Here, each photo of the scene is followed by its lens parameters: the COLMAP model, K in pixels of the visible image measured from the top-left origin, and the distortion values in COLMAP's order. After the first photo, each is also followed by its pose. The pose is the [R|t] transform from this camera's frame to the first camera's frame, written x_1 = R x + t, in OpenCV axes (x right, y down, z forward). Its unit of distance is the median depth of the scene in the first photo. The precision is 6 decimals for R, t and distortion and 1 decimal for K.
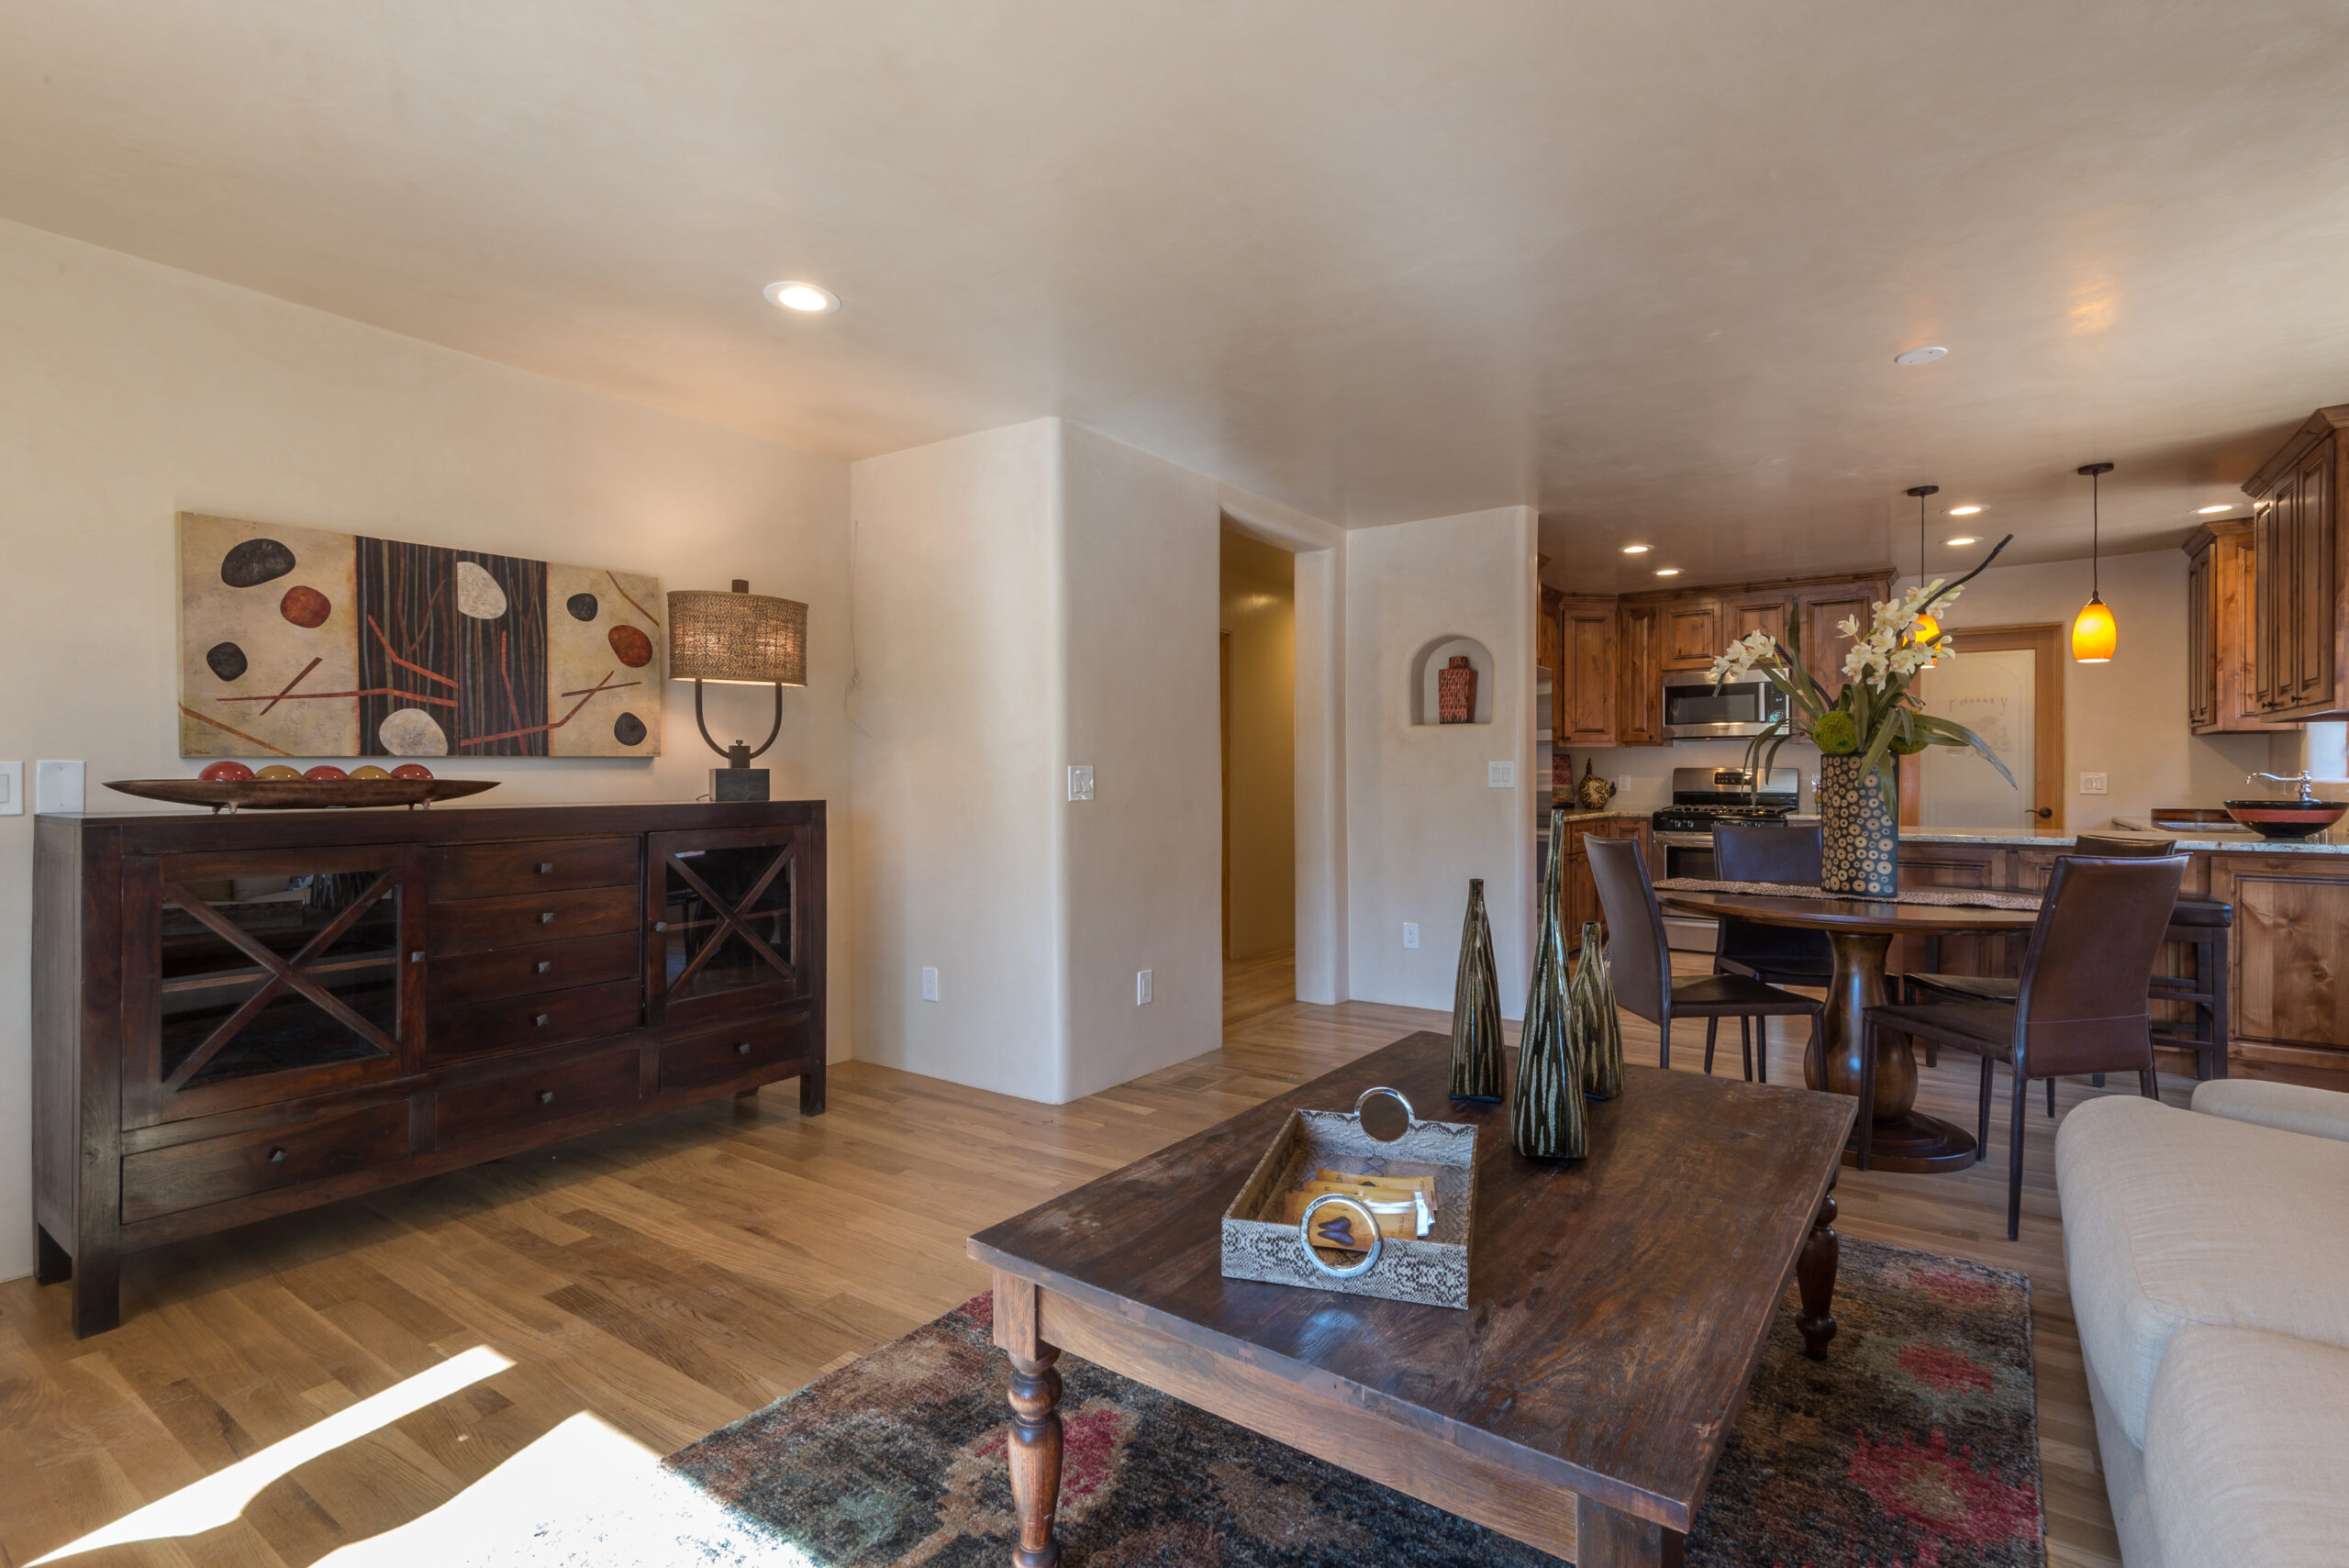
lens RADIAL K [[1083.6, 0, 1181.0], [0, 1083.6, 788.0], [0, 0, 1]] dist [0.009340, -0.001929]
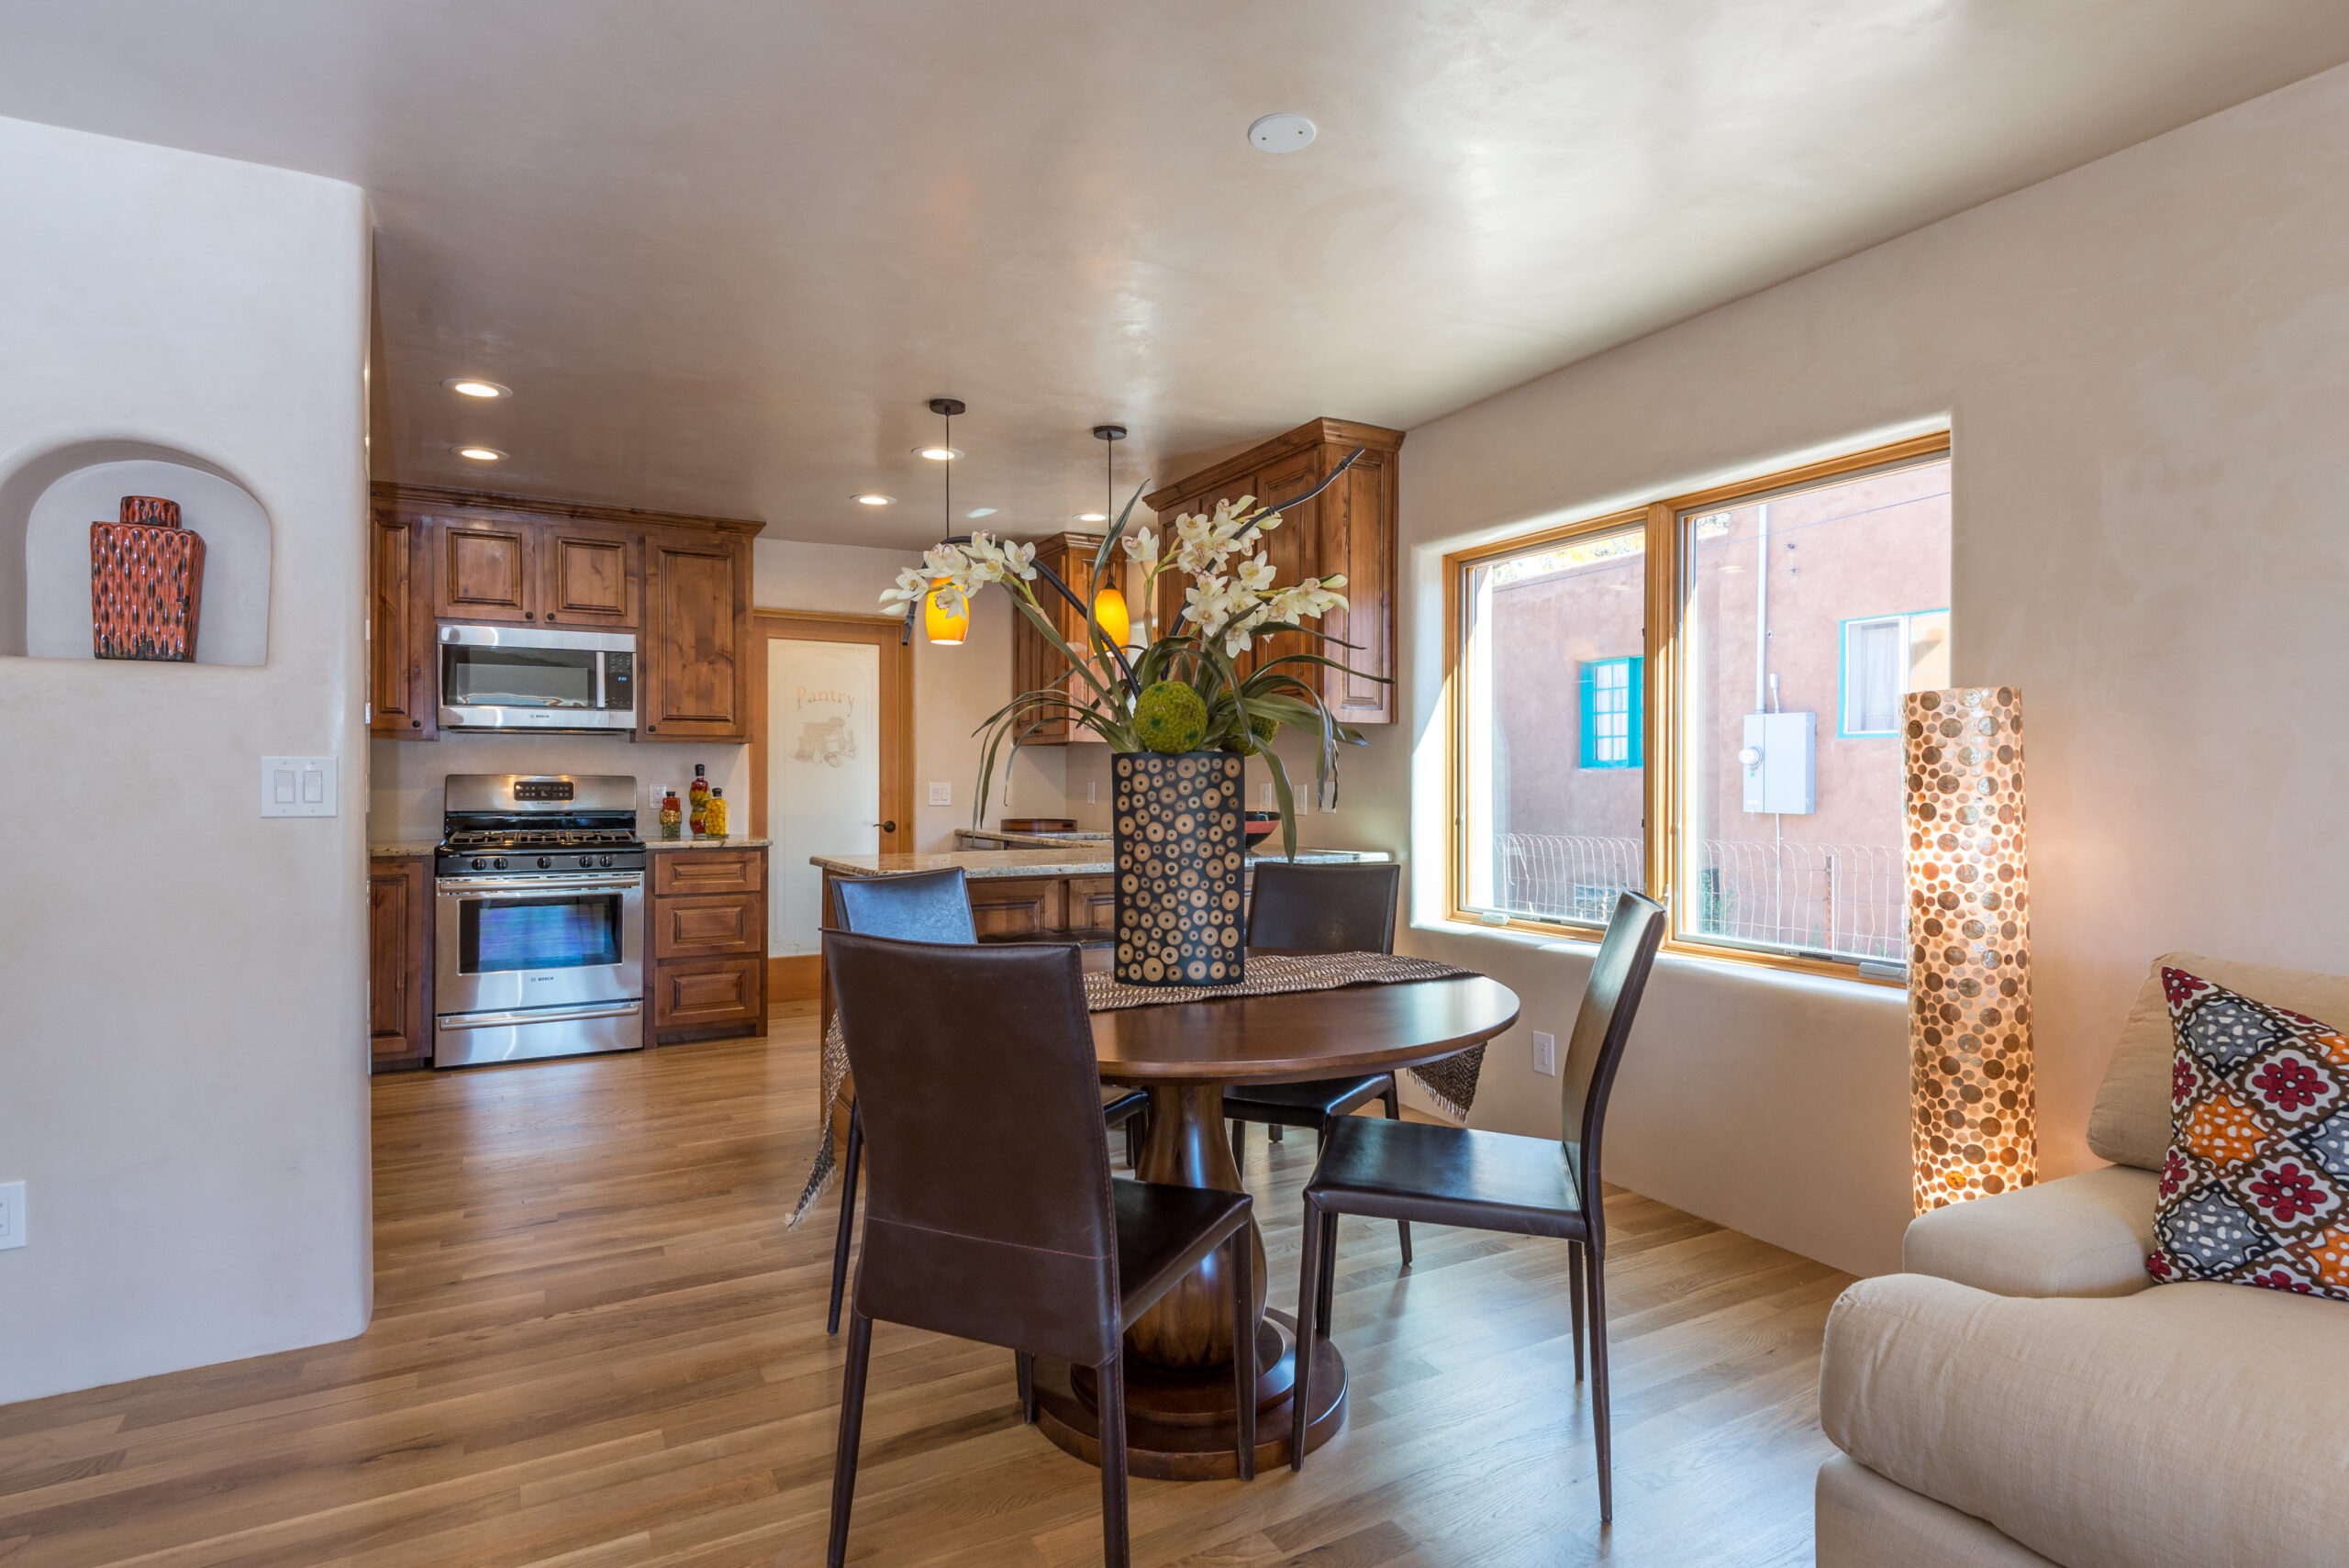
lens RADIAL K [[1172.4, 0, 1188.3], [0, 1172.4, 787.3], [0, 0, 1]] dist [-0.000454, 0.000016]
pose [[0.415608, -0.002006, 0.909541, 0.016244], [0.010297, 0.999944, -0.002500, -0.007218], [-0.909485, 0.010405, 0.415606, 0.480192]]
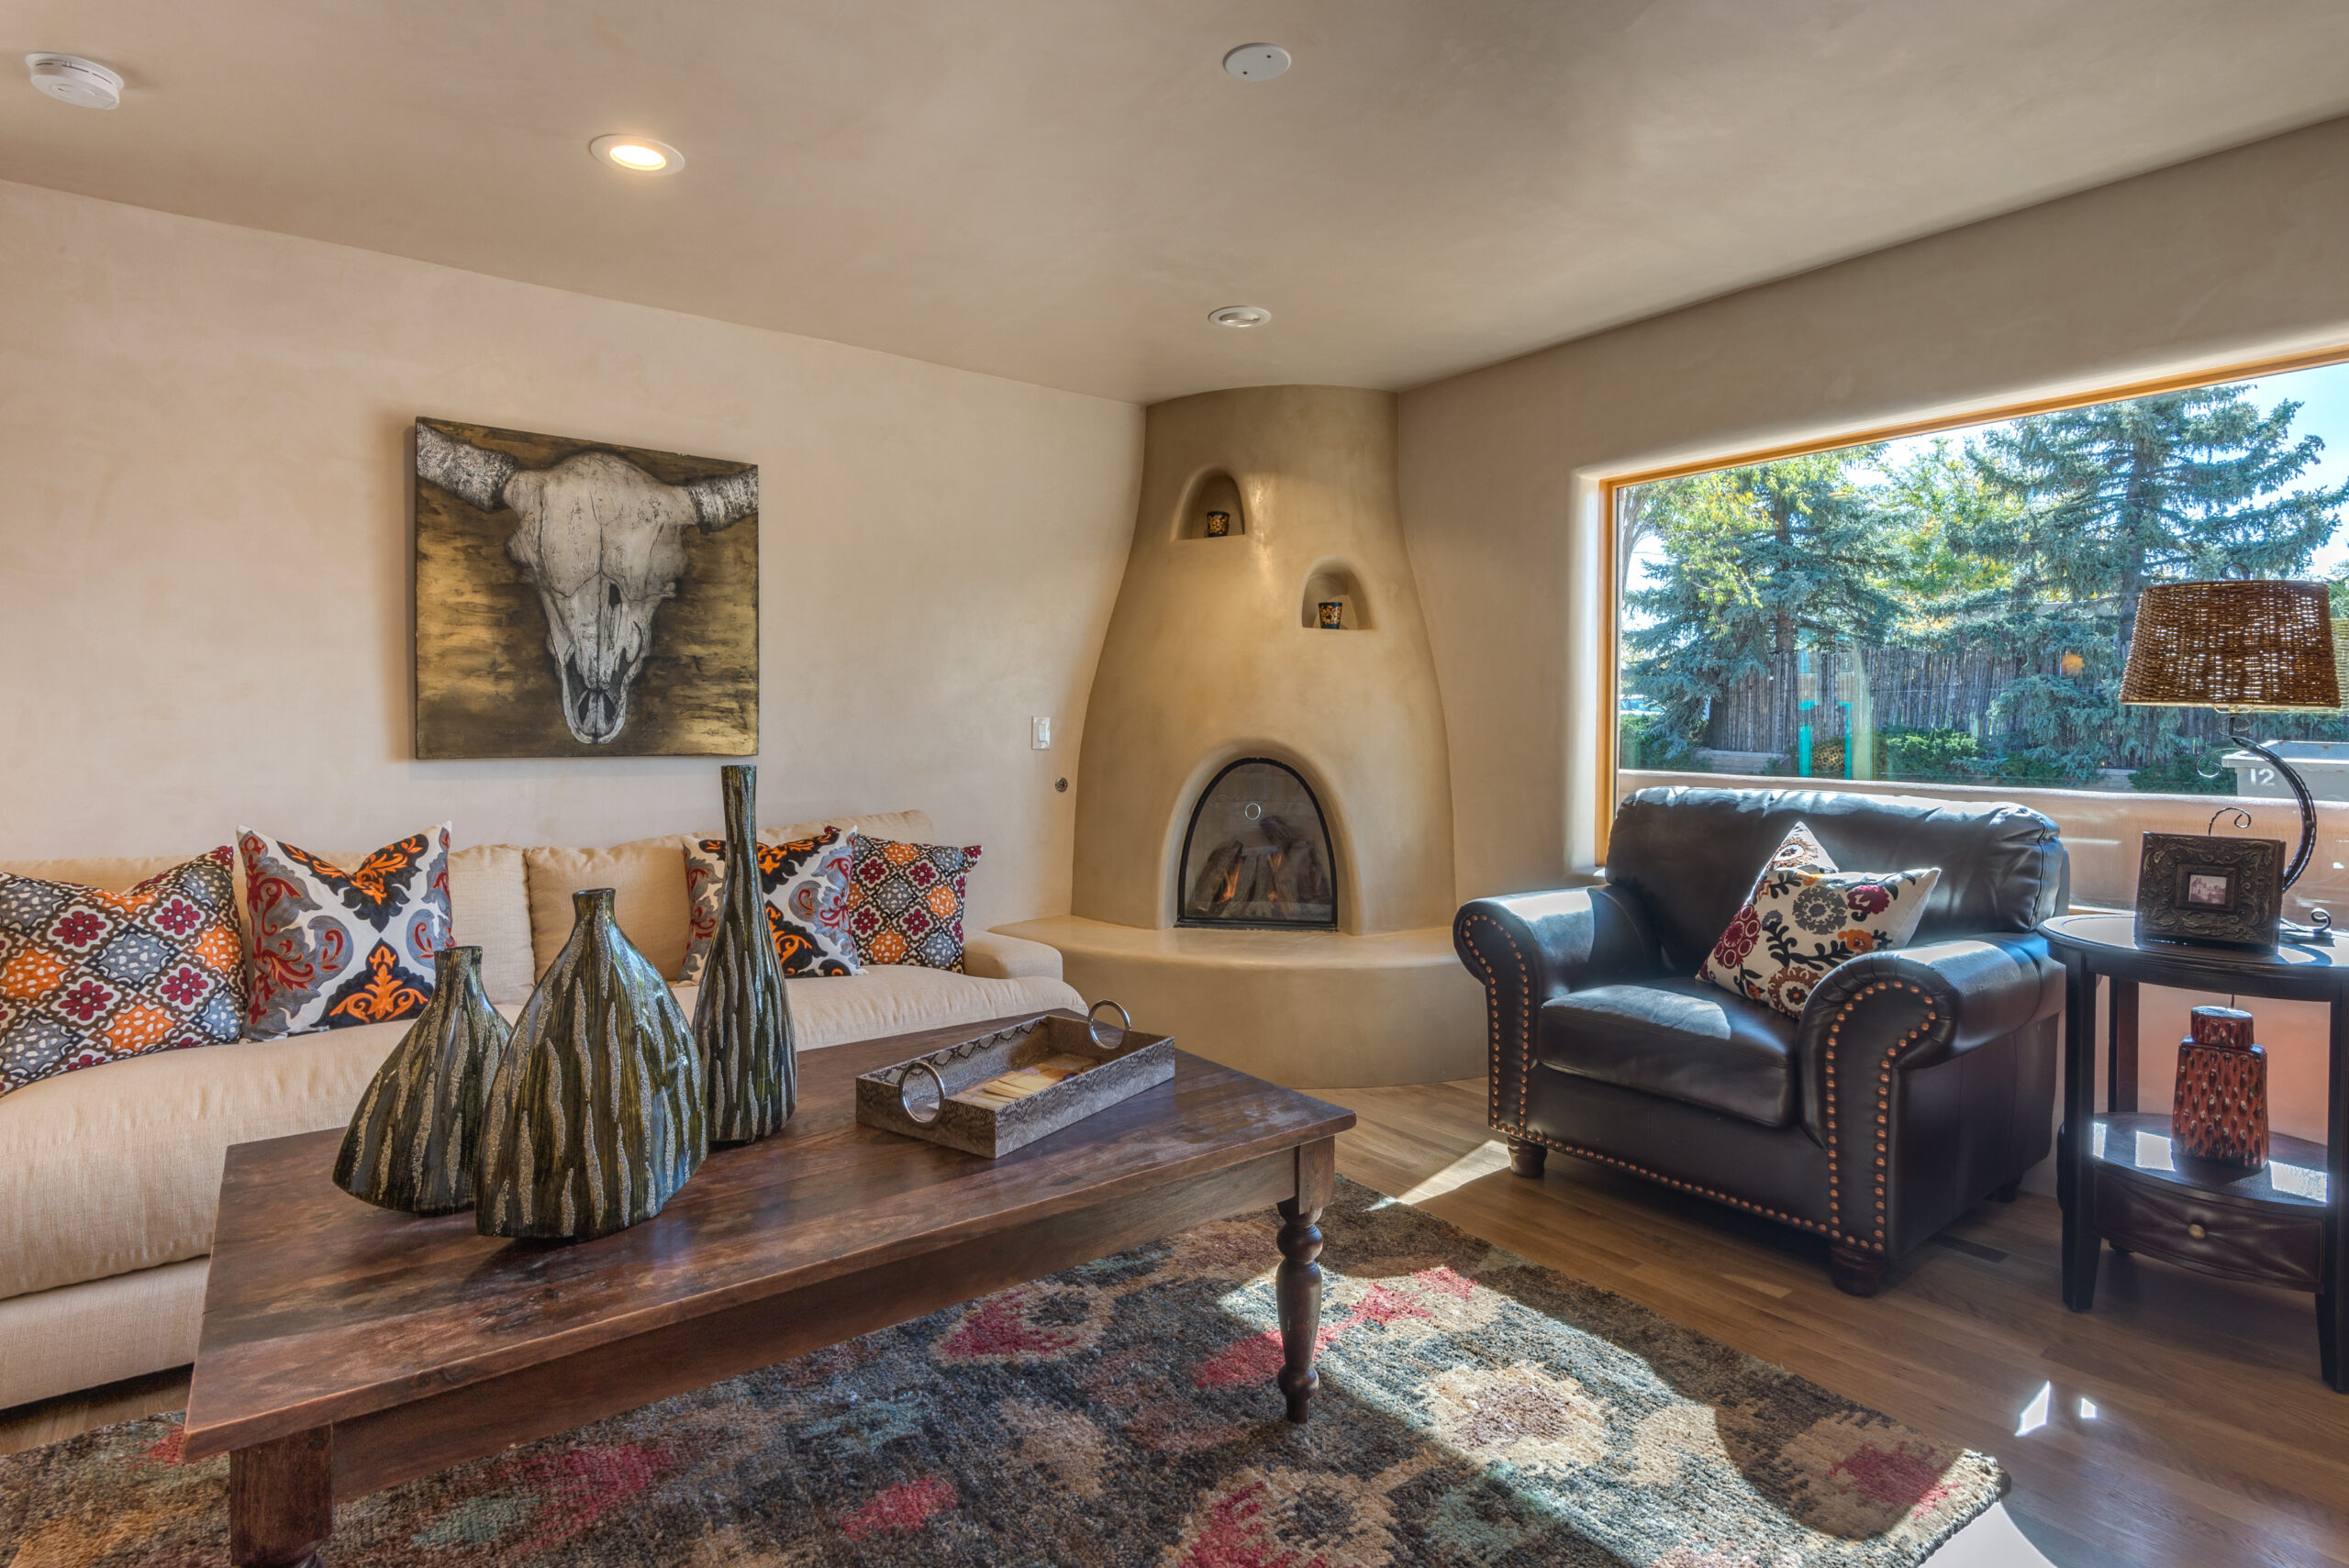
lens RADIAL K [[1172.4, 0, 1180.5], [0, 1172.4, 770.1], [0, 0, 1]] dist [-0.000454, 0.000016]
pose [[-0.962271, -0.009353, 0.271930, -0.101904], [0.005547, 0.998527, 0.053974, -0.009453], [-0.272035, 0.053446, -0.960802, 0.645973]]
